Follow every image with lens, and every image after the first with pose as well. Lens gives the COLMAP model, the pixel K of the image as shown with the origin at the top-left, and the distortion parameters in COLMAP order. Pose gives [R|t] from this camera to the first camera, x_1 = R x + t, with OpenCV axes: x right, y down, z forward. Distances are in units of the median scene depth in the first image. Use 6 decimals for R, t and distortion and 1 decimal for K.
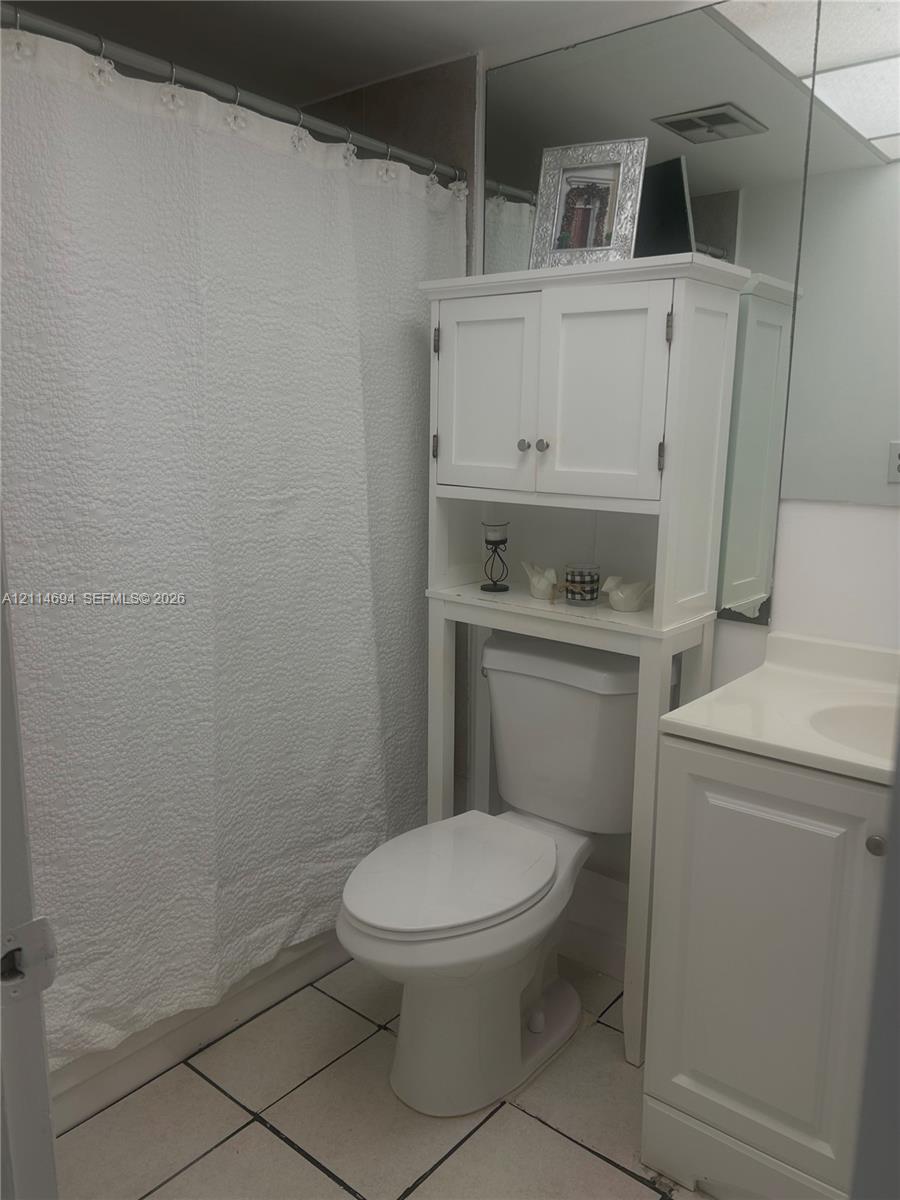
lens RADIAL K [[914.1, 0, 451.3], [0, 914.1, 607.3], [0, 0, 1]] dist [0.040287, -0.047366]
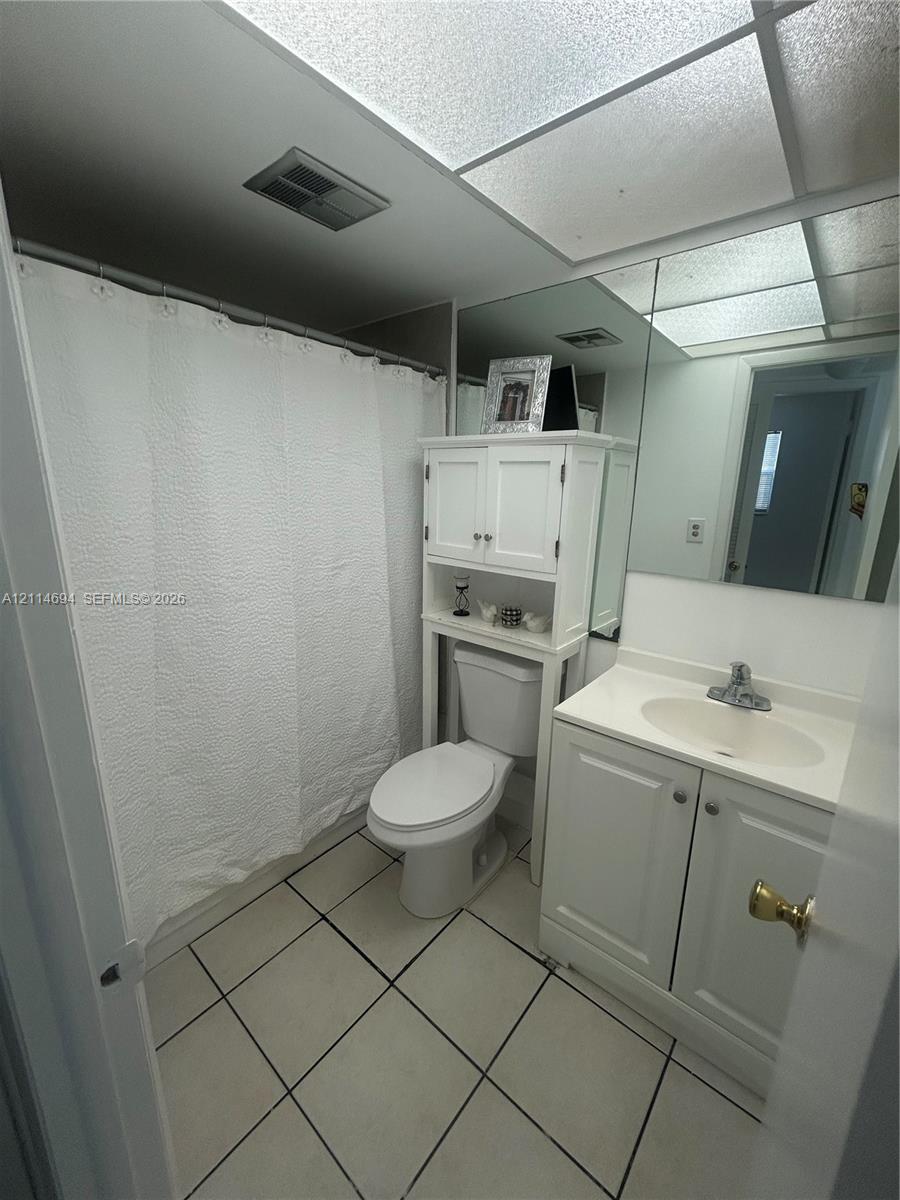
lens RADIAL K [[481.9, 0, 444.4], [0, 481.9, 600.4], [0, 0, 1]] dist [-0.005856, 0.000508]
pose [[0.999939, 0.005402, -0.009598, 0.027835], [-0.004937, 0.998842, 0.047863, -0.102760], [0.009846, -0.047812, 0.998808, 0.099319]]
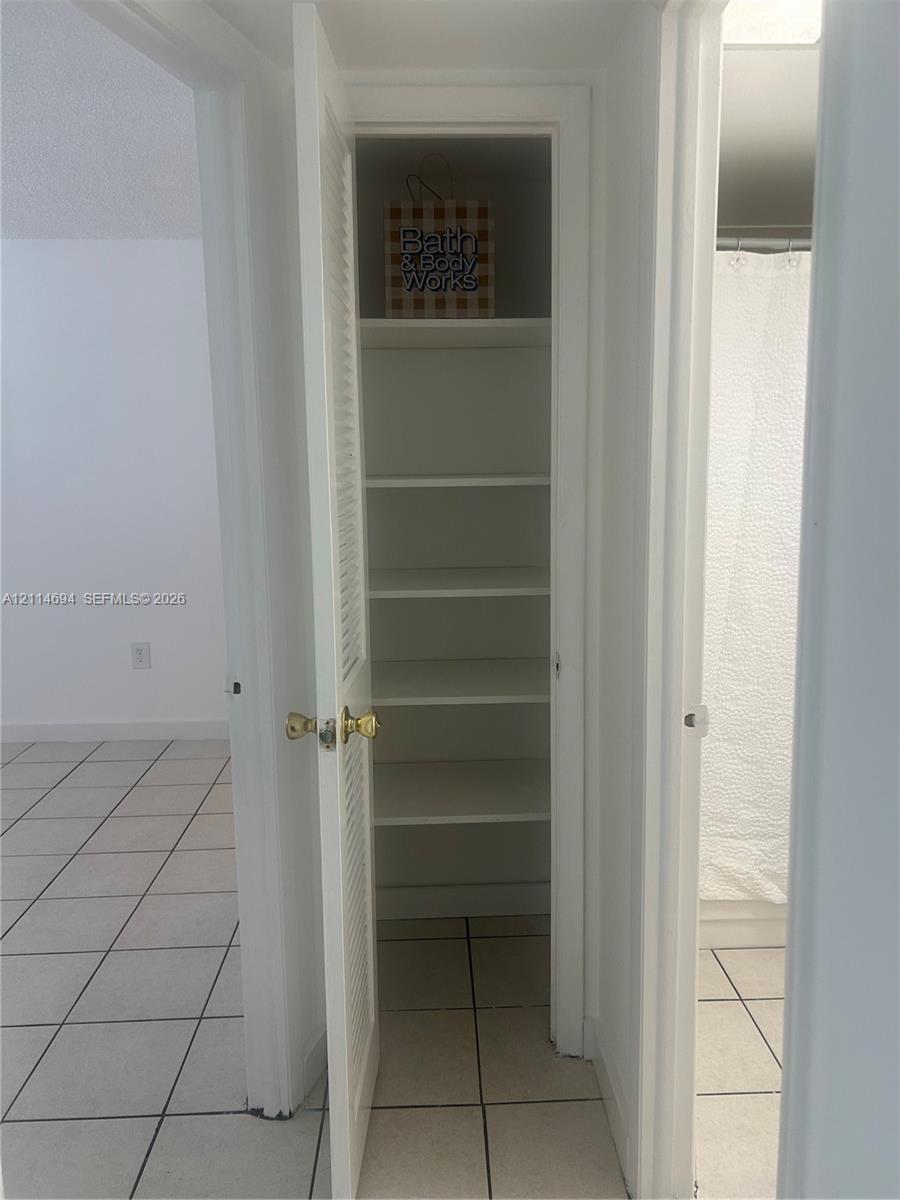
lens RADIAL K [[914.1, 0, 457.1], [0, 914.1, 592.8], [0, 0, 1]] dist [0.040287, -0.047366]
pose [[0.673814, 0.077187, -0.734859, 0.310848], [-0.129277, 0.991504, -0.014393, 0.070424], [0.727504, 0.104699, 0.678068, -0.398226]]
